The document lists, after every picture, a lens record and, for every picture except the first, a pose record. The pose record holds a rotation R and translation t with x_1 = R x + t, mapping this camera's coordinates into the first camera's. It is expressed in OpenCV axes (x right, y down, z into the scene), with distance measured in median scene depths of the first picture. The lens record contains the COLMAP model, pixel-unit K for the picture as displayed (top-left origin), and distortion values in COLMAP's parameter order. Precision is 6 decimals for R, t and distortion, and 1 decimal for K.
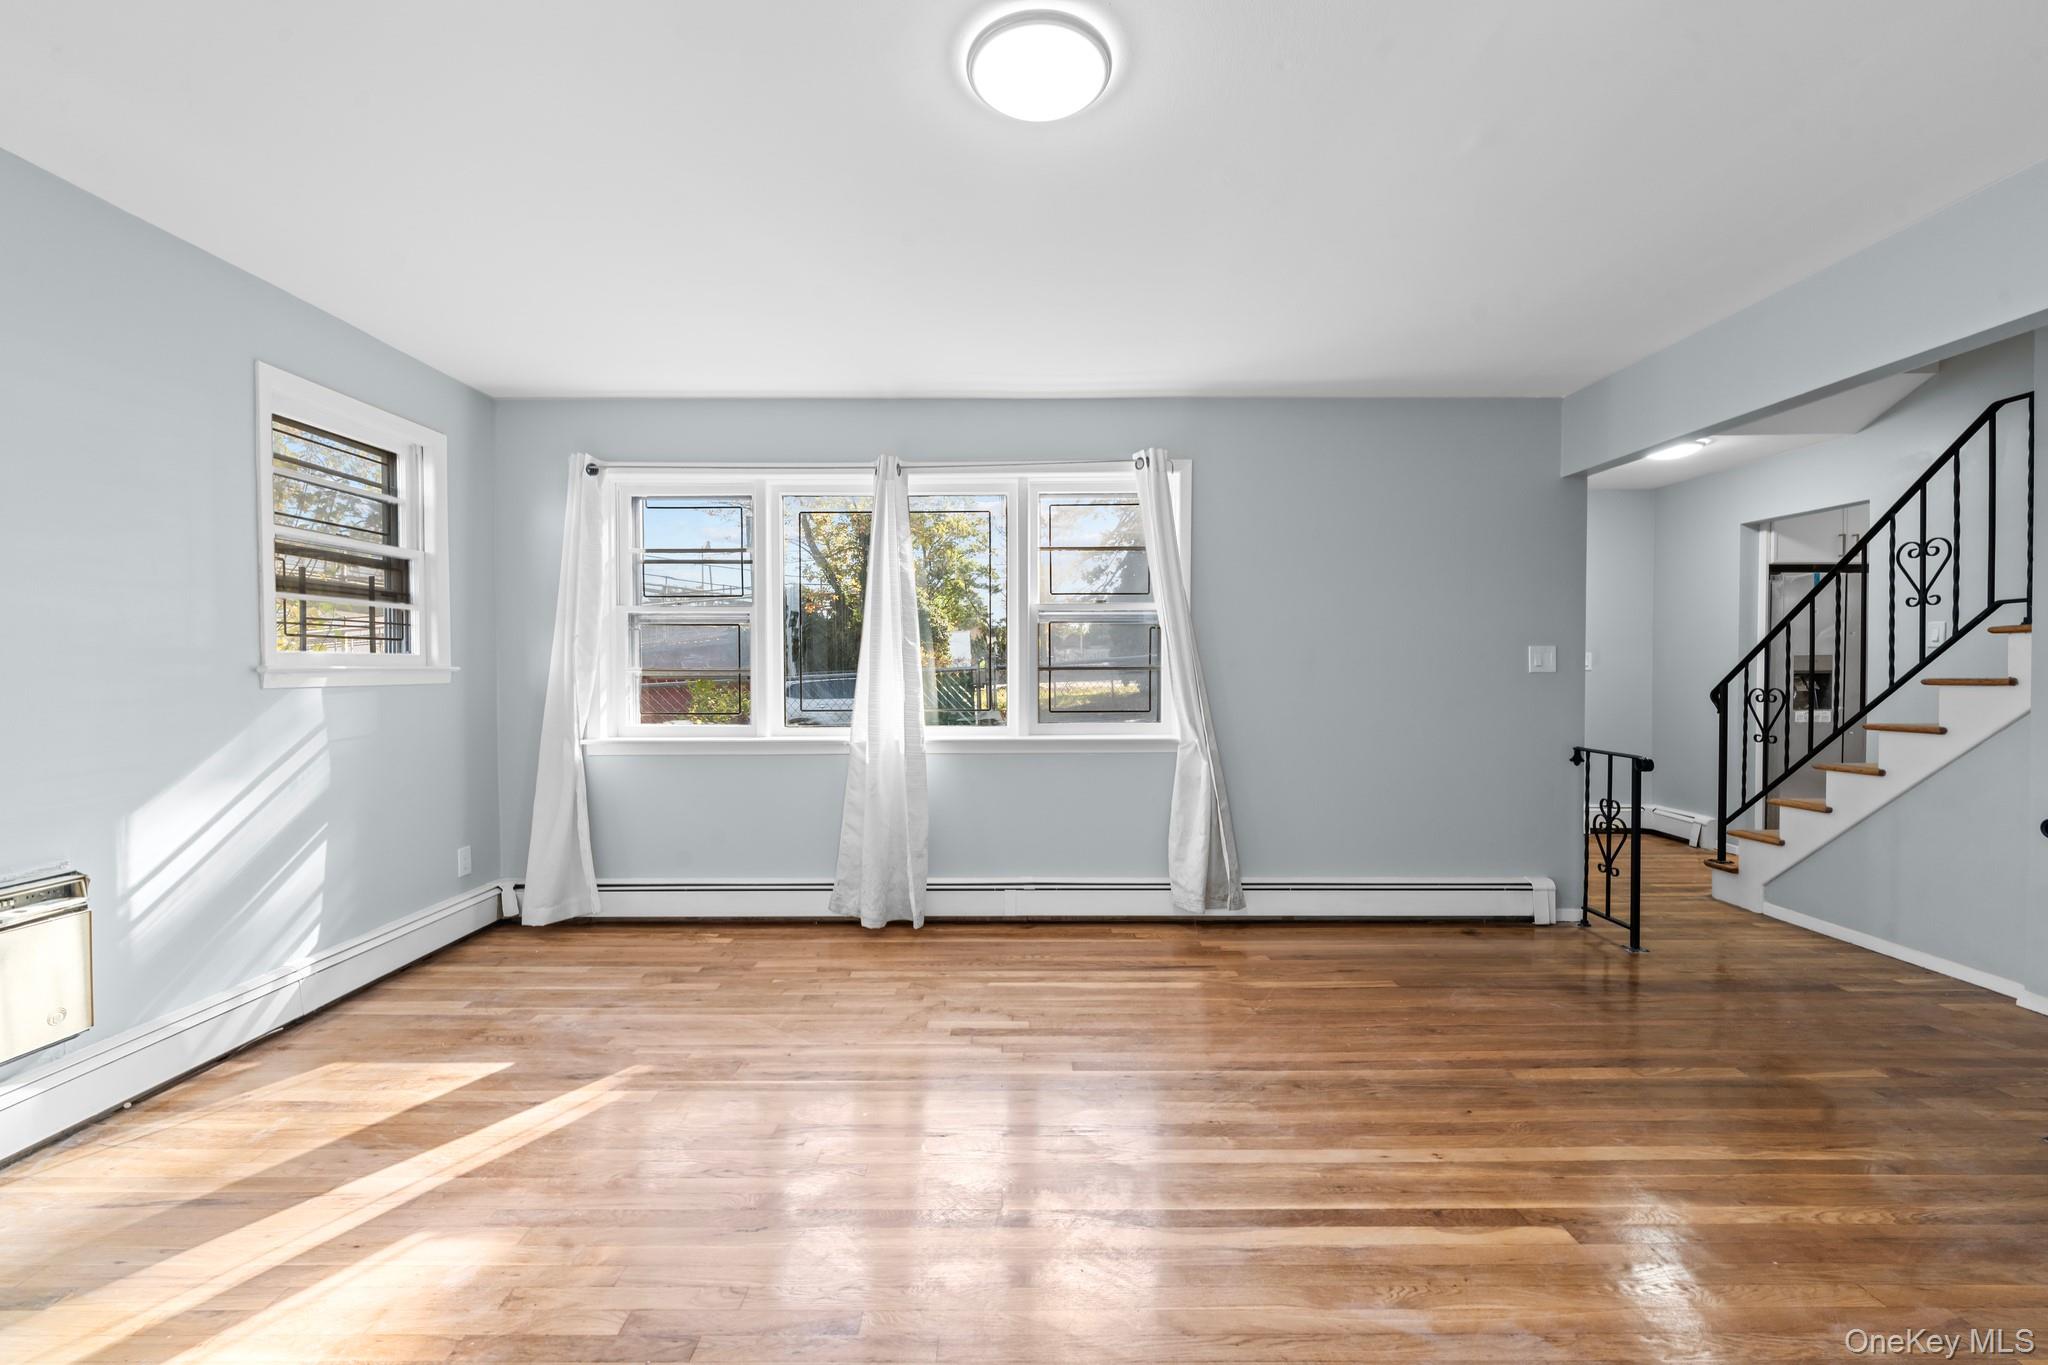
lens RADIAL K [[823.6, 0, 1024.0], [0, 823.6, 682.5], [0, 0, 1]] dist [-0.000284, -0.000703]
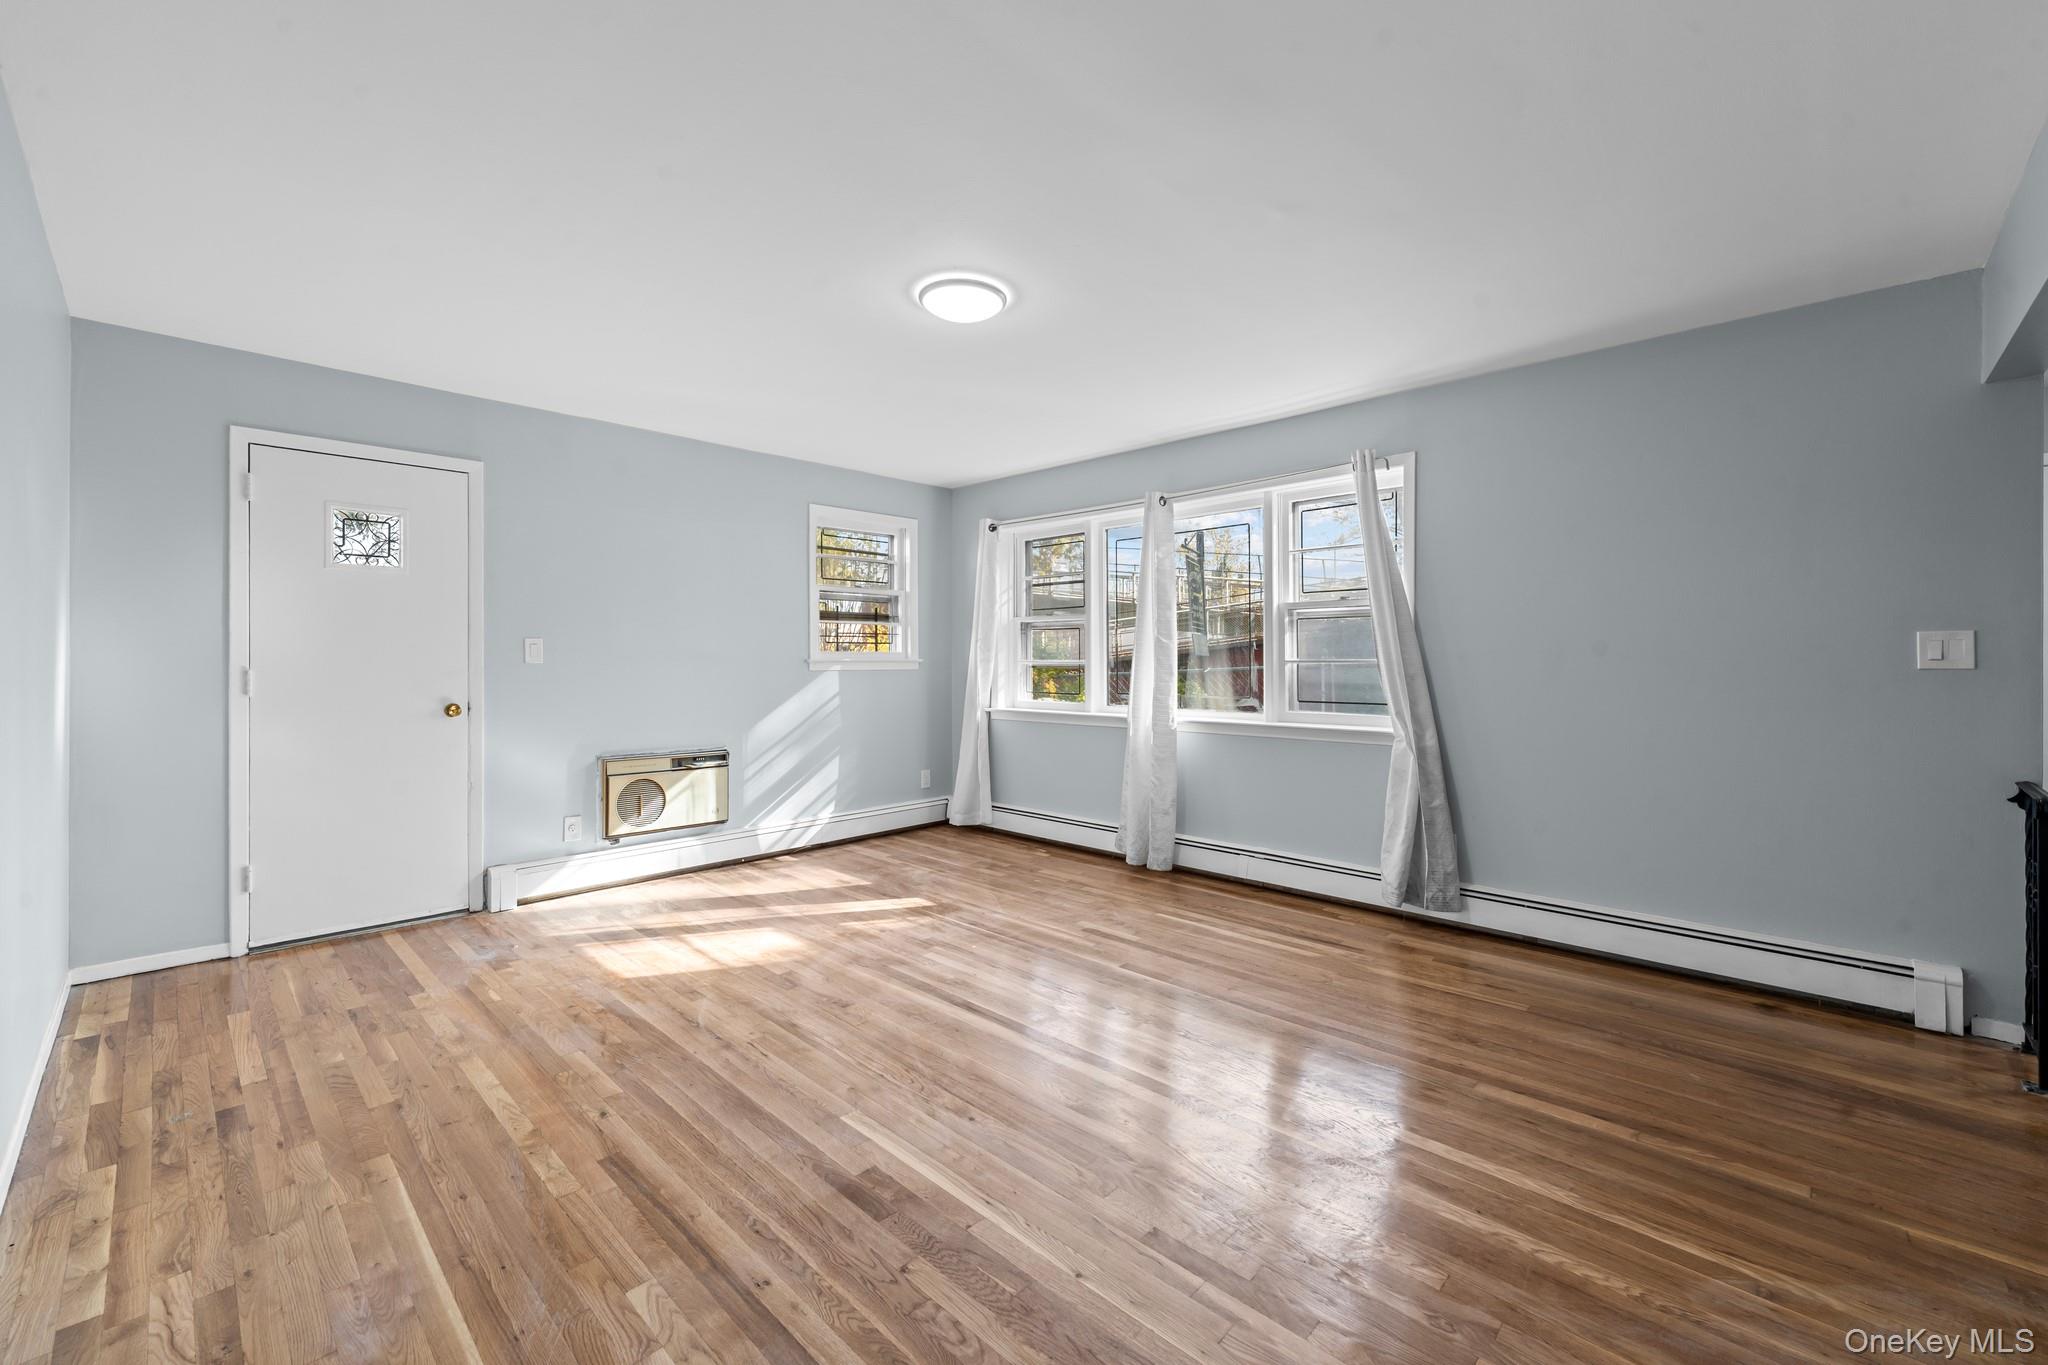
lens RADIAL K [[830.9, 0, 1019.7], [0, 830.9, 662.7], [0, 0, 1]] dist [0.000017, -0.000531]
pose [[0.717484, 0.003778, -0.696565, 0.590453], [-0.013610, 0.999870, -0.008596, -0.000892], [0.696442, 0.015647, 0.717442, -0.048257]]
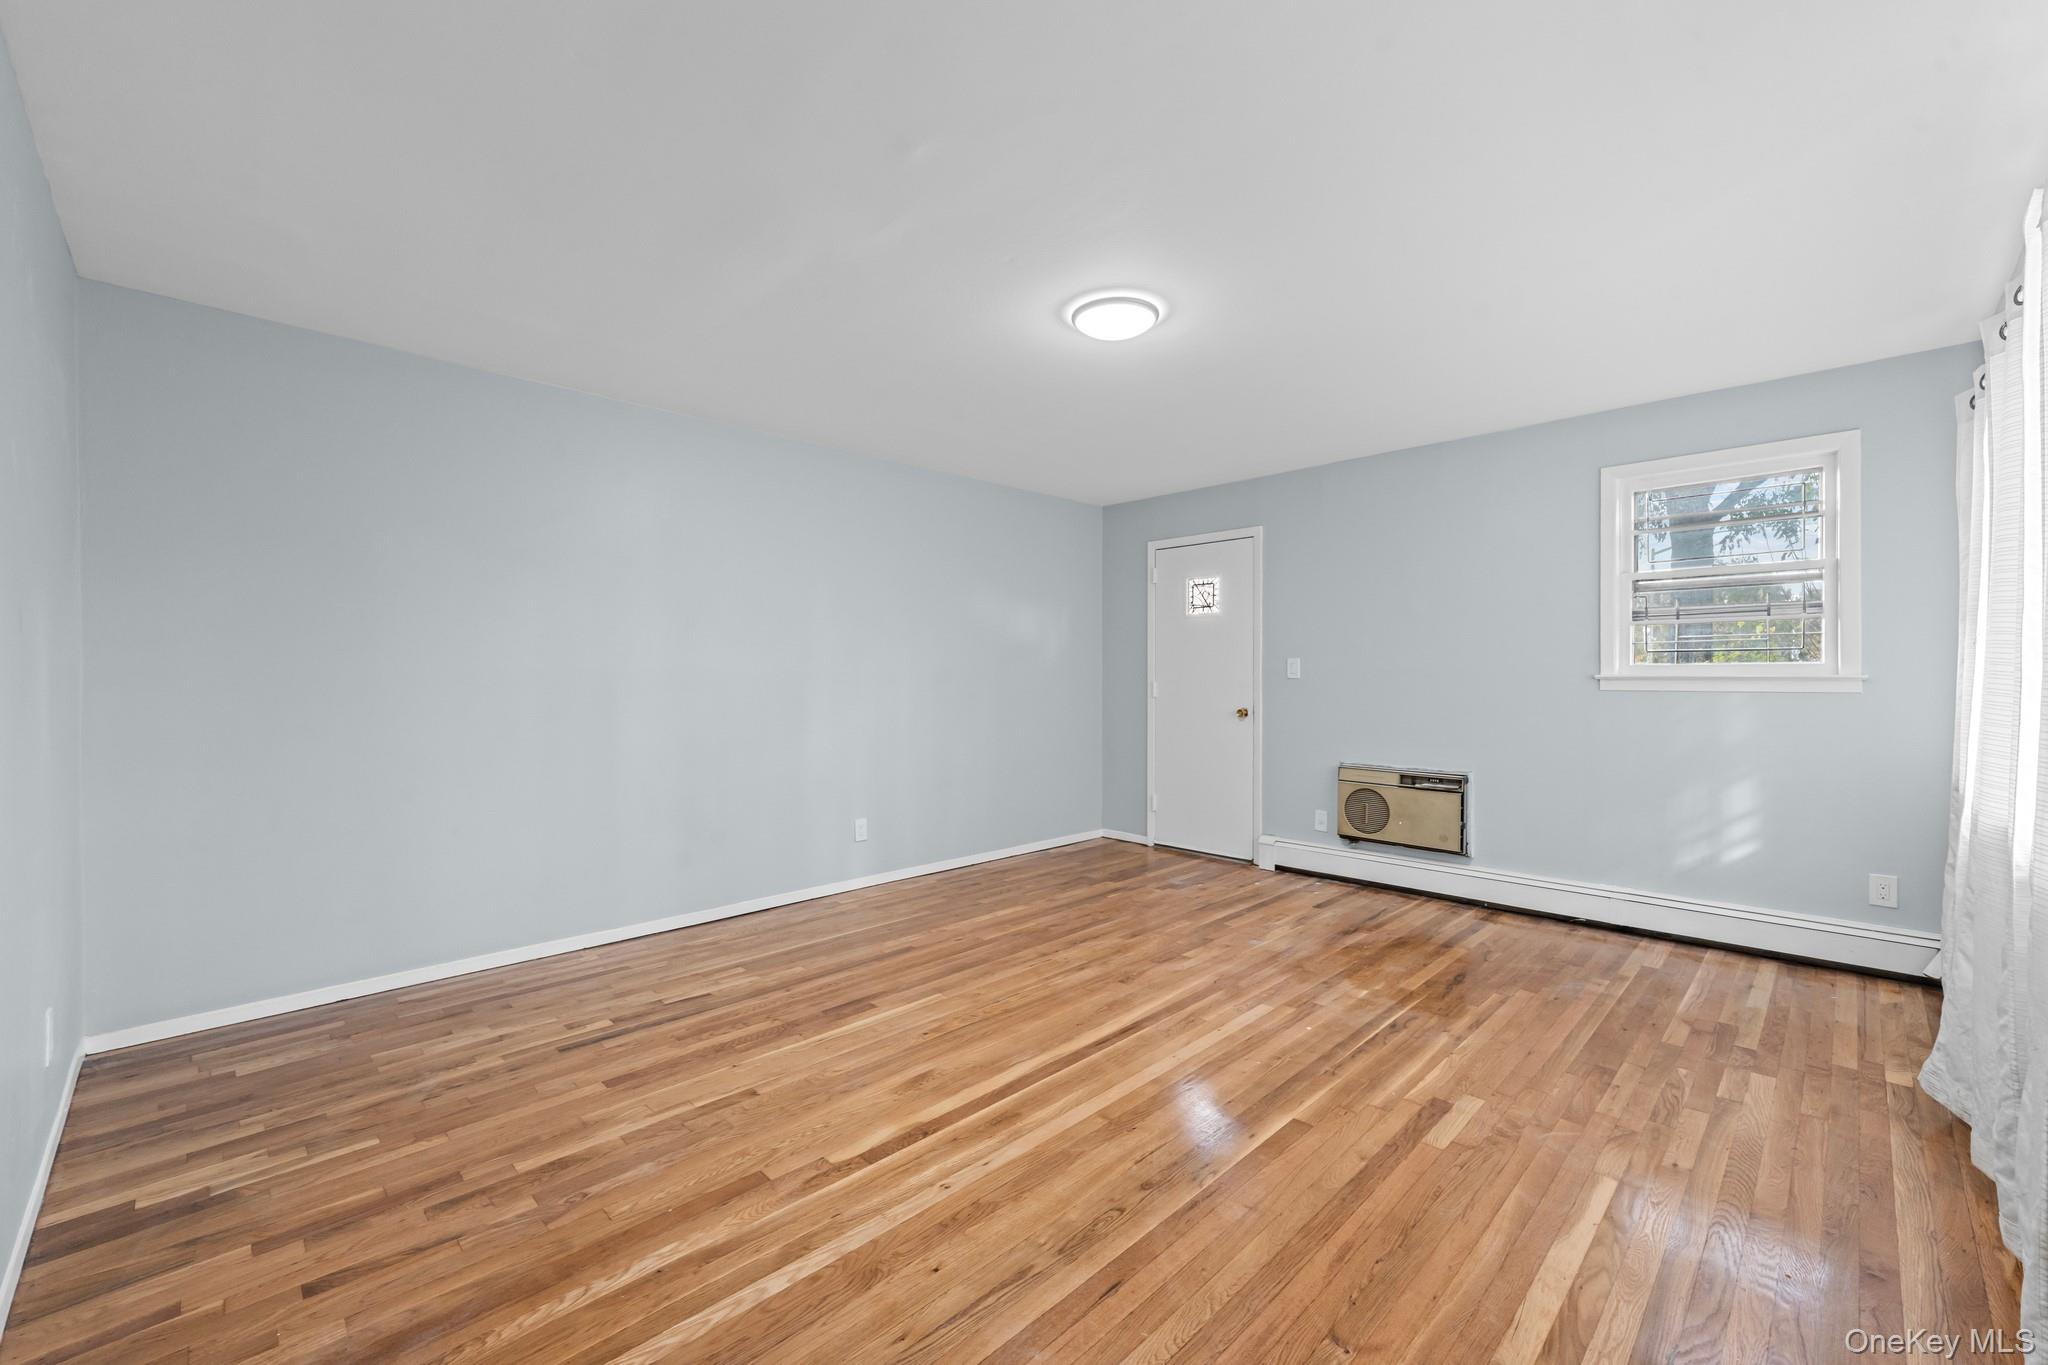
lens RADIAL K [[821.4, 0, 1024.0], [0, 821.4, 682.5], [0, 0, 1]] dist [0.000718, 0.000033]
pose [[-0.709800, 0.006926, -0.704369, 0.617979], [-0.011818, 0.999694, 0.021740, -0.019156], [0.704304, 0.023756, -0.709501, 0.965524]]
